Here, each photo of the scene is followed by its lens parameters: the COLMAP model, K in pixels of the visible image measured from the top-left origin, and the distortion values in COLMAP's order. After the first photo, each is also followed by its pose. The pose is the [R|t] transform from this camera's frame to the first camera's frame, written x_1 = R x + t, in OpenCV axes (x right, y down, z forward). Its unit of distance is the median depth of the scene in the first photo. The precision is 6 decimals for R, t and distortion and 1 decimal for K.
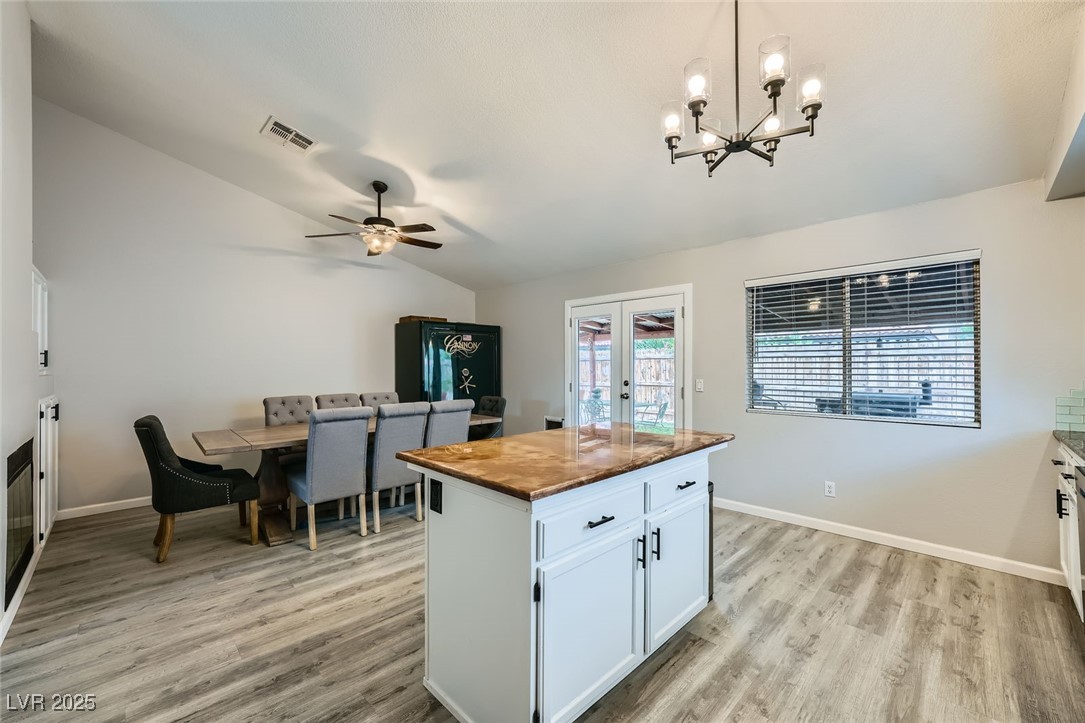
lens RADIAL K [[430.2, 0, 542.5], [0, 430.2, 361.5], [0, 0, 1]] dist [0.000397, 0.000071]
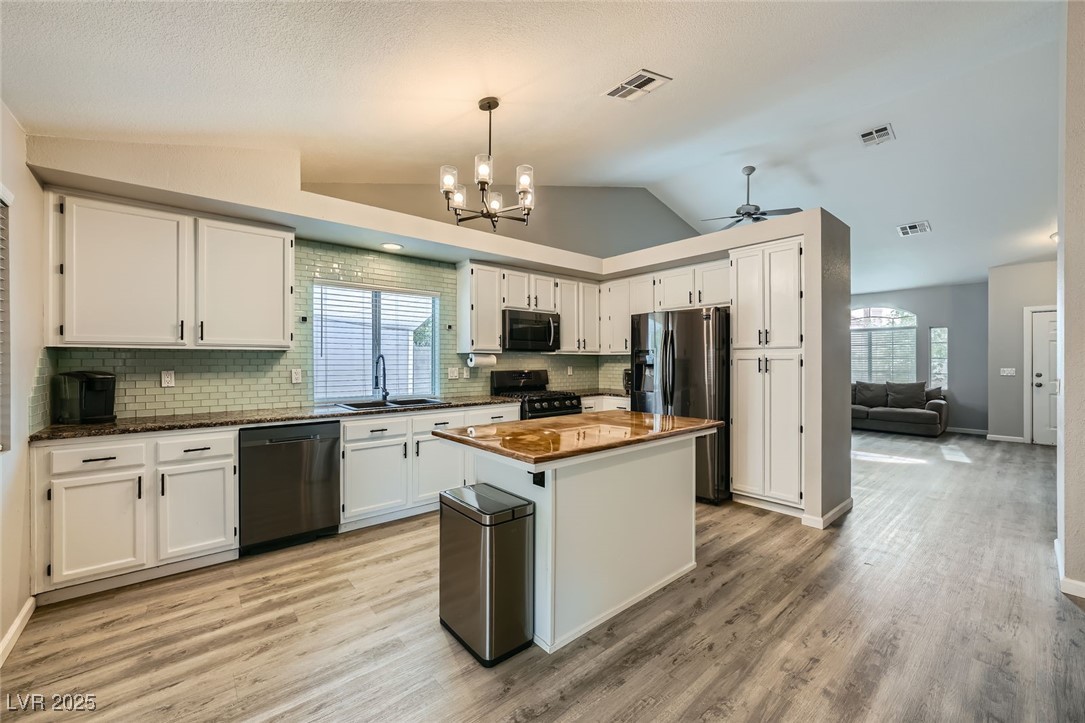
lens RADIAL K [[430.2, 0, 542.5], [0, 430.2, 361.5], [0, 0, 1]] dist [0.000397, 0.000071]
pose [[-0.997493, -0.001932, 0.070739, 0.126564], [-0.002628, 0.999949, -0.009748, 0.021367], [-0.070716, -0.009910, -0.997447, 1.952451]]
